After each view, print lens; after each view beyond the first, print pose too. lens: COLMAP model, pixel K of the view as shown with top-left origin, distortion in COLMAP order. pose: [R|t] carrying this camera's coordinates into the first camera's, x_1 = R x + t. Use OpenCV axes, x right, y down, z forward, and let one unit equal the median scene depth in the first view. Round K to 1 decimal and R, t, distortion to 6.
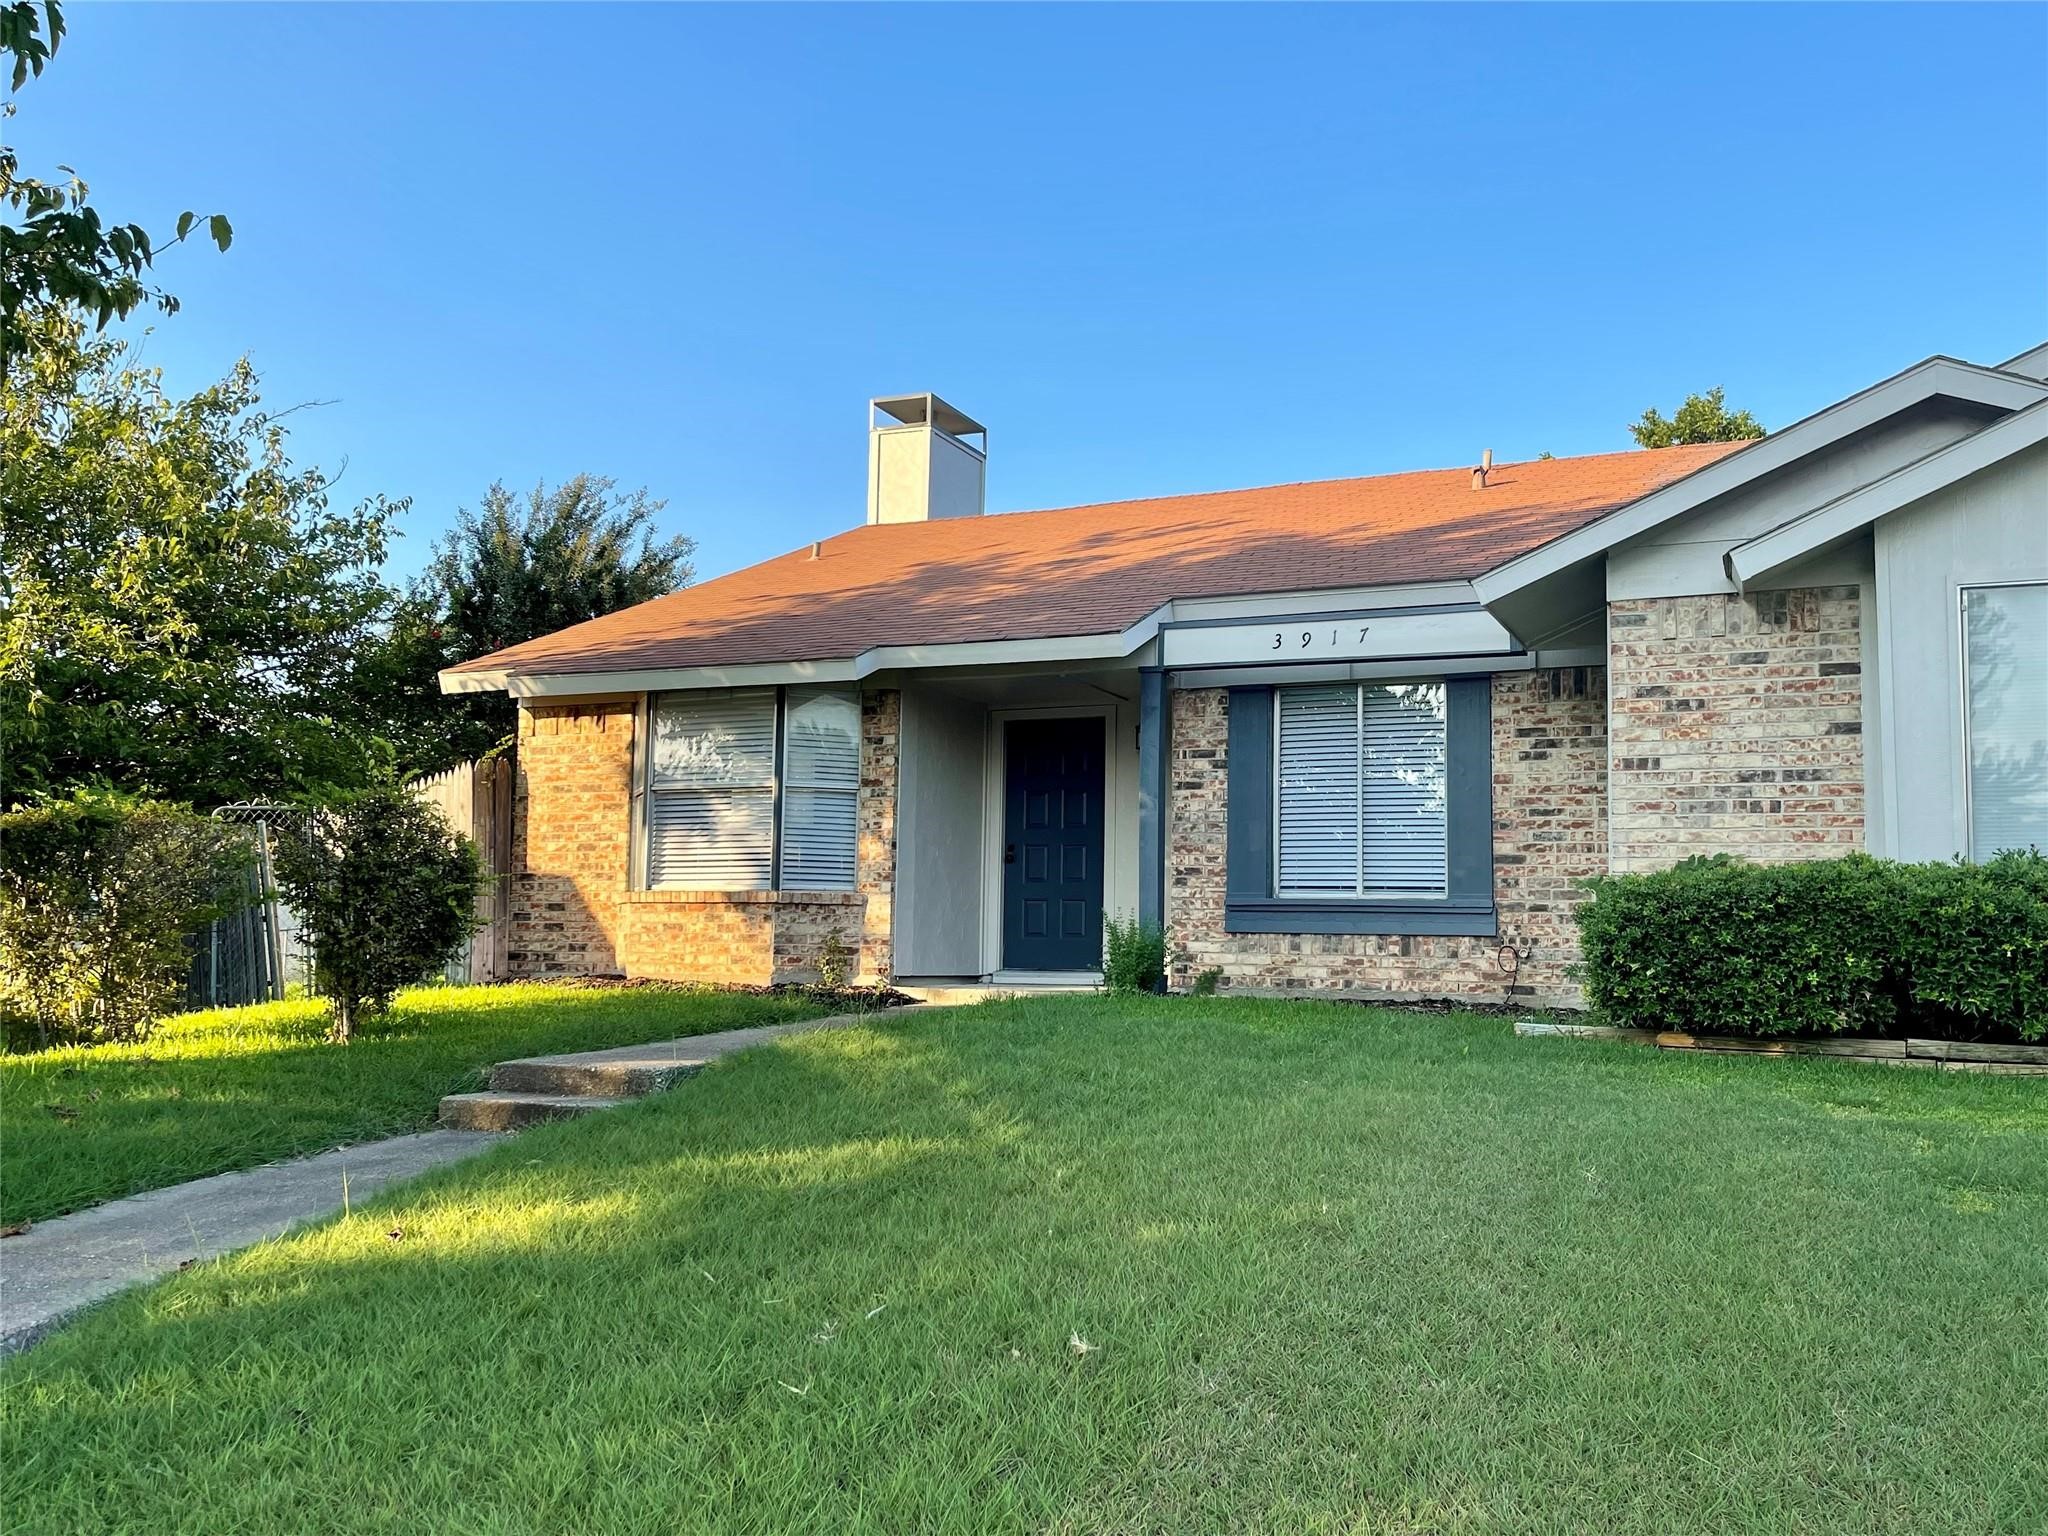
lens RADIAL K [[1686.0, 0, 1024.0], [0, 1686.0, 768.0], [0, 0, 1]] dist [0.026266, -0.007149]
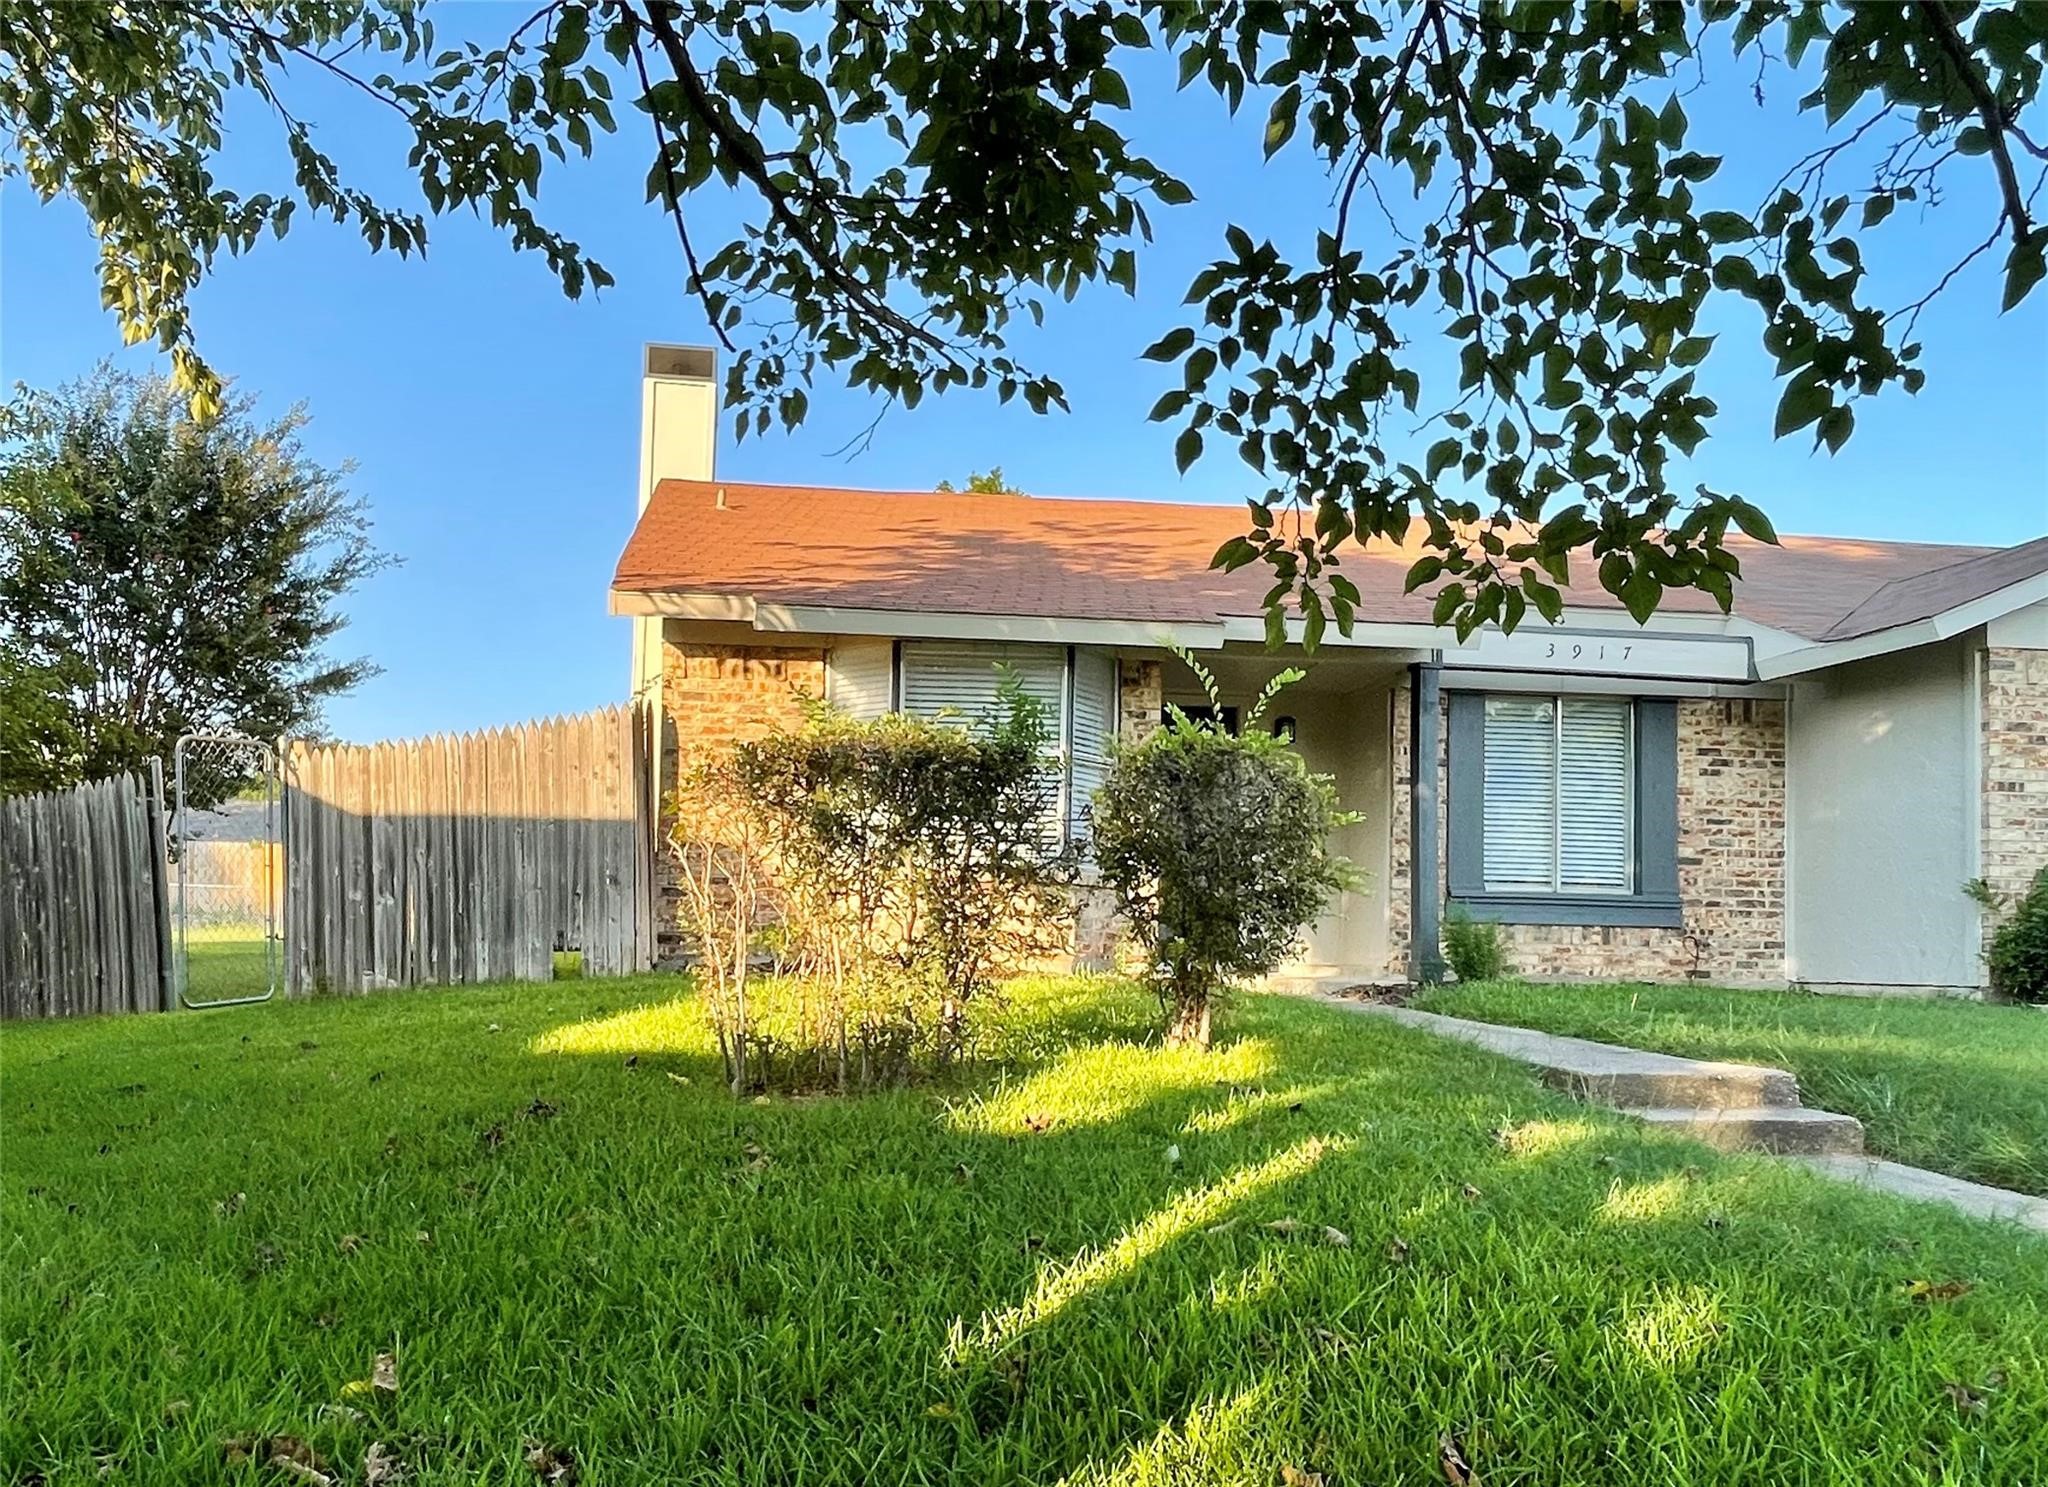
lens RADIAL K [[1502.9, 0, 876.3], [0, 1502.9, 888.6], [0, 0, 1]] dist [-0.020159, -0.000314]
pose [[0.878248, 0.019797, 0.477795, -0.686181], [-0.057232, 0.996313, 0.063919, 0.039307], [-0.474768, -0.083482, 0.876143, 0.371087]]
